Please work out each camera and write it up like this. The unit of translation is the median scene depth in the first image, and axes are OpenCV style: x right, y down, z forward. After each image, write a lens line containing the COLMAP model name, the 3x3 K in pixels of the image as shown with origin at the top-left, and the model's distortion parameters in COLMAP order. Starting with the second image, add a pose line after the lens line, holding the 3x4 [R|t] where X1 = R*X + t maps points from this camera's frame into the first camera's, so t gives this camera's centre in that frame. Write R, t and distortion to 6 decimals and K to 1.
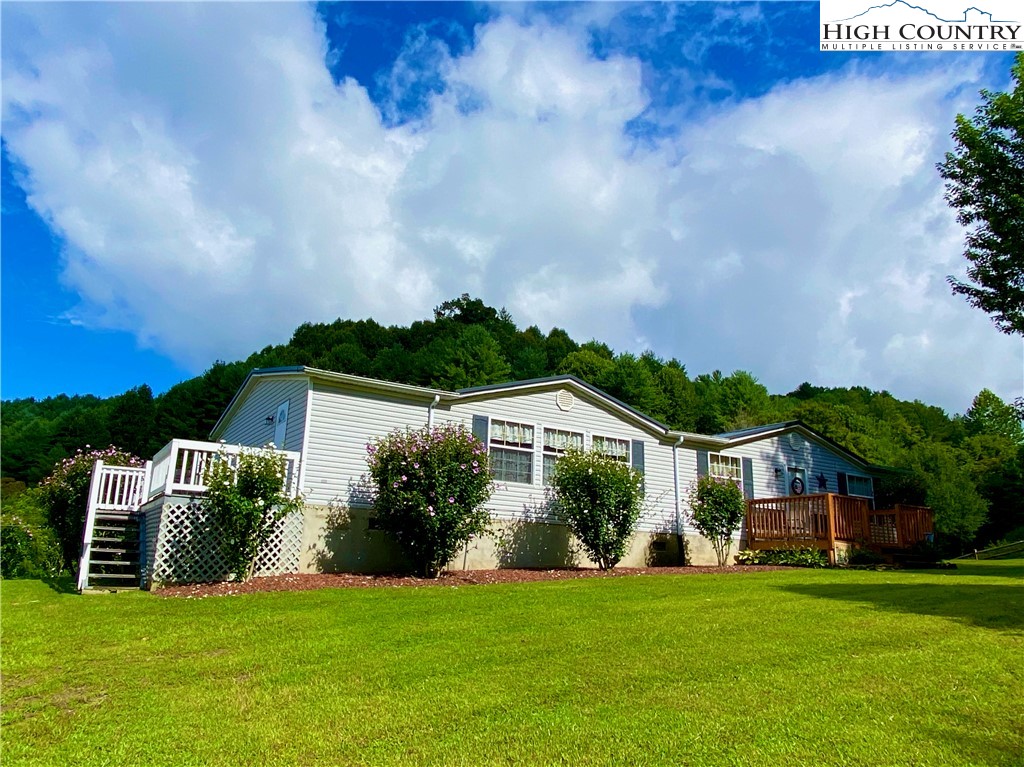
lens RADIAL K [[738.0, 0, 469.3], [0, 738.0, 381.7], [0, 0, 1]] dist [0.070152, -0.001758]
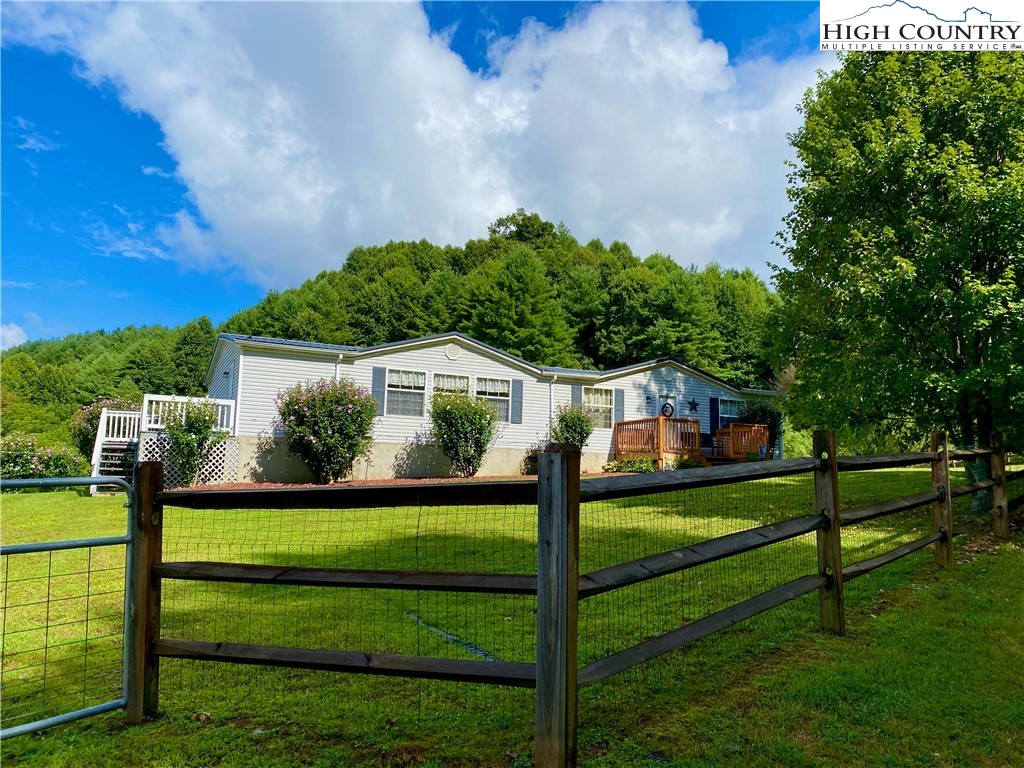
lens RADIAL K [[787.4, 0, 495.4], [0, 787.4, 386.4], [0, 0, 1]] dist [0.044385, -0.010173]
pose [[0.996944, -0.026575, -0.073464, 0.309796], [0.034721, 0.993109, 0.111930, -0.067509], [0.069983, -0.114139, 0.990997, -0.378746]]
